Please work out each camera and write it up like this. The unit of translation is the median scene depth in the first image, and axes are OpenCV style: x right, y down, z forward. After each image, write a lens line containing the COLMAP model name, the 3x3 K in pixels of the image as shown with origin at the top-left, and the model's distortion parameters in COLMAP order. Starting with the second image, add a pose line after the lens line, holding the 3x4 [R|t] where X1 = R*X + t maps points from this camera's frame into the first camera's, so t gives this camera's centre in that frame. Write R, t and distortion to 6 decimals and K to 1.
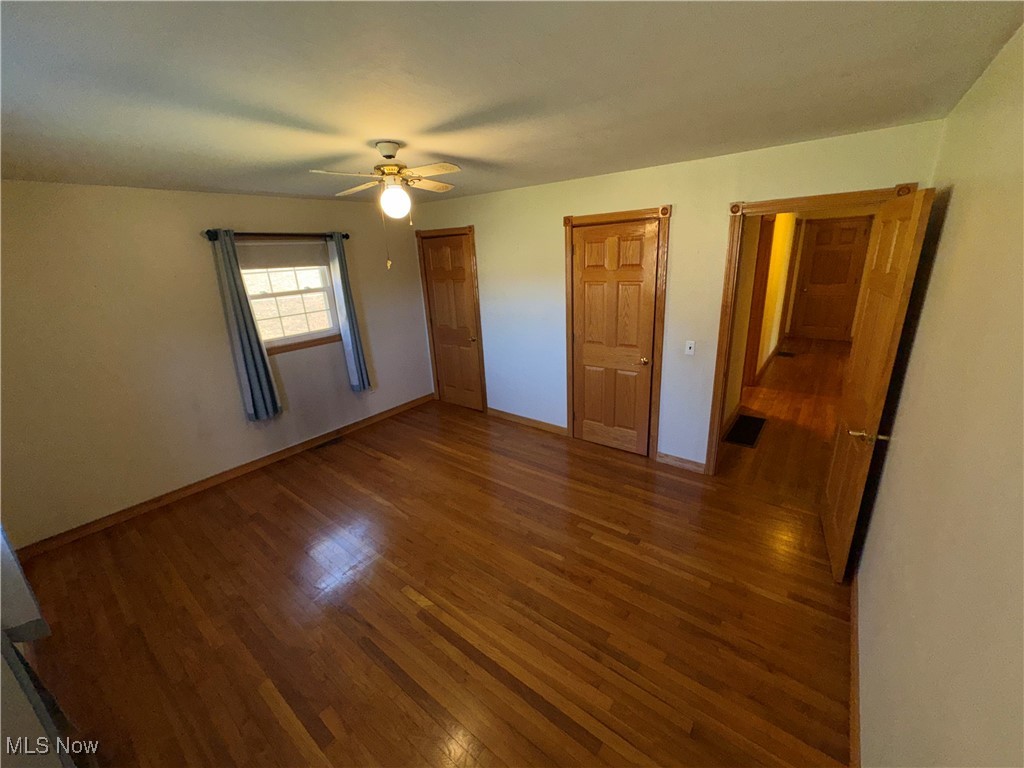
lens RADIAL K [[409.9, 0, 515.6], [0, 409.9, 385.7], [0, 0, 1]] dist [-0.002524, 0.000510]
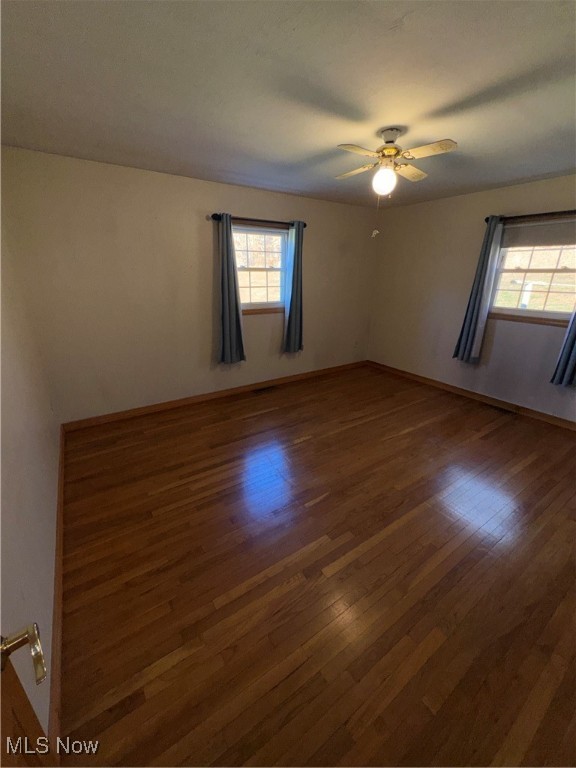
lens RADIAL K [[307.4, 0, 284.5], [0, 307.4, 386.8], [0, 0, 1]] dist [-0.002524, 0.000510]
pose [[-0.318168, 0.379387, -0.868812, 0.547071], [-0.289403, 0.833823, 0.470090, -0.168925], [0.902782, 0.401004, -0.155500, 0.695779]]
